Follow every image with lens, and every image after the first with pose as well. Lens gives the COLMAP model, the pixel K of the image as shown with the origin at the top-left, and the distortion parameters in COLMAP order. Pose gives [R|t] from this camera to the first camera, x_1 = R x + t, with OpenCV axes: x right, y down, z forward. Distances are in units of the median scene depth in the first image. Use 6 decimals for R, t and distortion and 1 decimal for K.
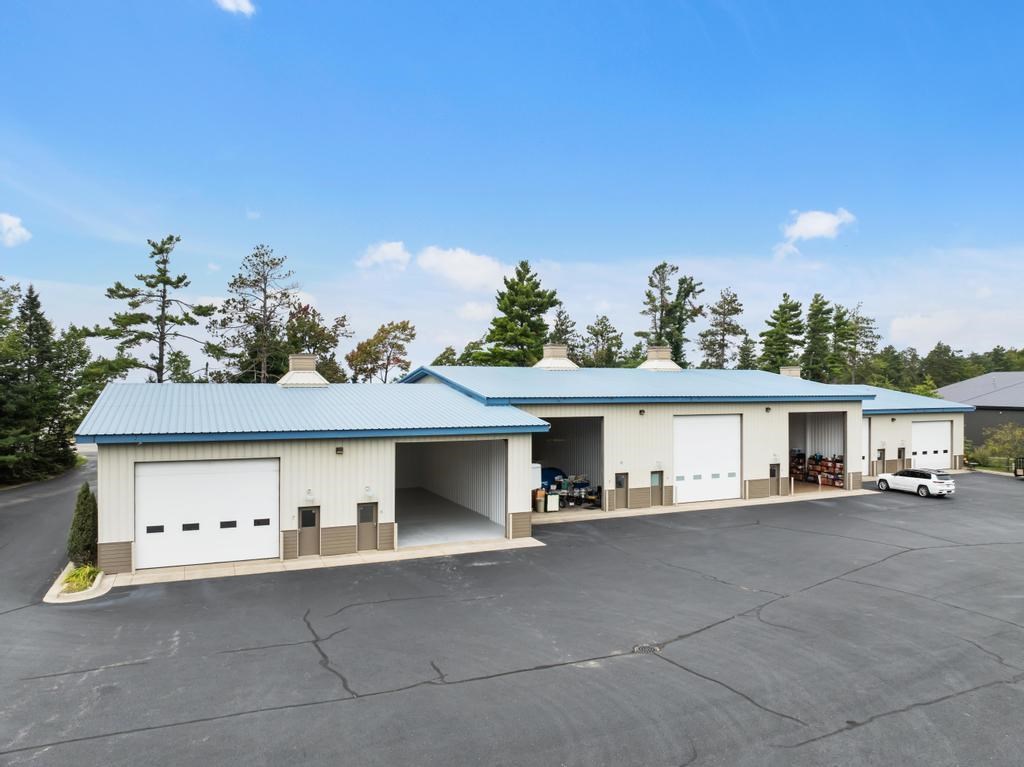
lens RADIAL K [[723.7, 0, 514.1], [0, 723.7, 369.3], [0, 0, 1]] dist [-0.045141, 0.001865]
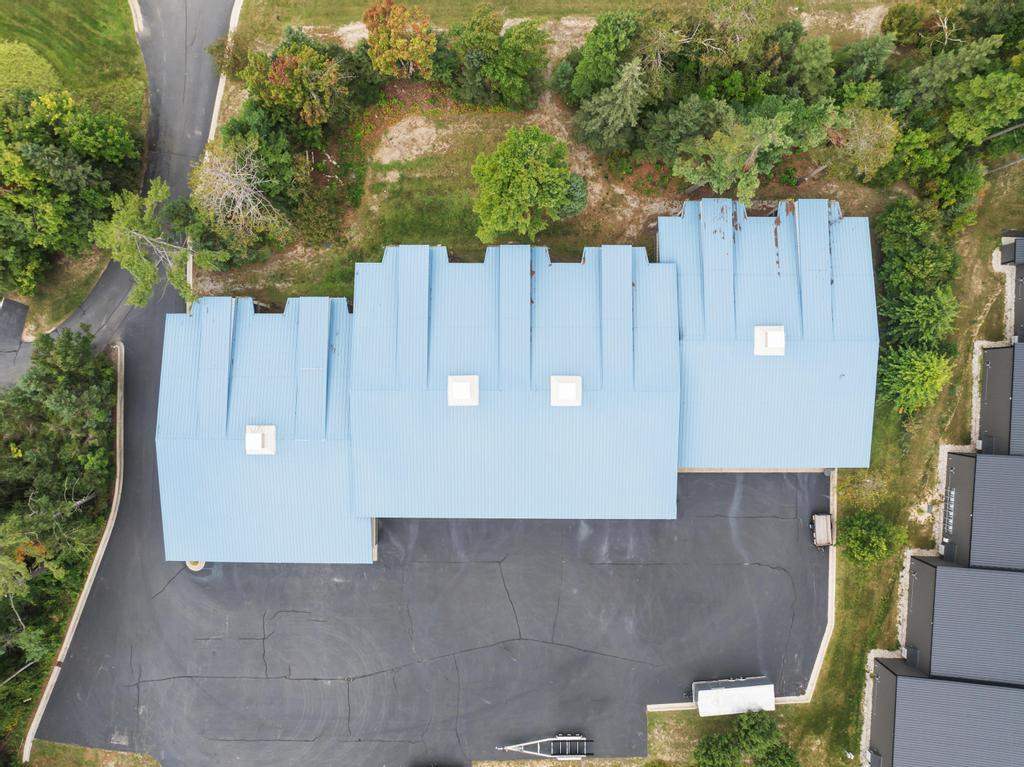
lens RADIAL K [[723.7, 0, 514.1], [0, 723.7, 369.3], [0, 0, 1]] dist [-0.045141, 0.001865]
pose [[0.910581, 0.413114, -0.013373, 0.151322], [0.022384, -0.016980, 0.999605, -1.363210], [0.412724, -0.910521, -0.024709, 1.240460]]
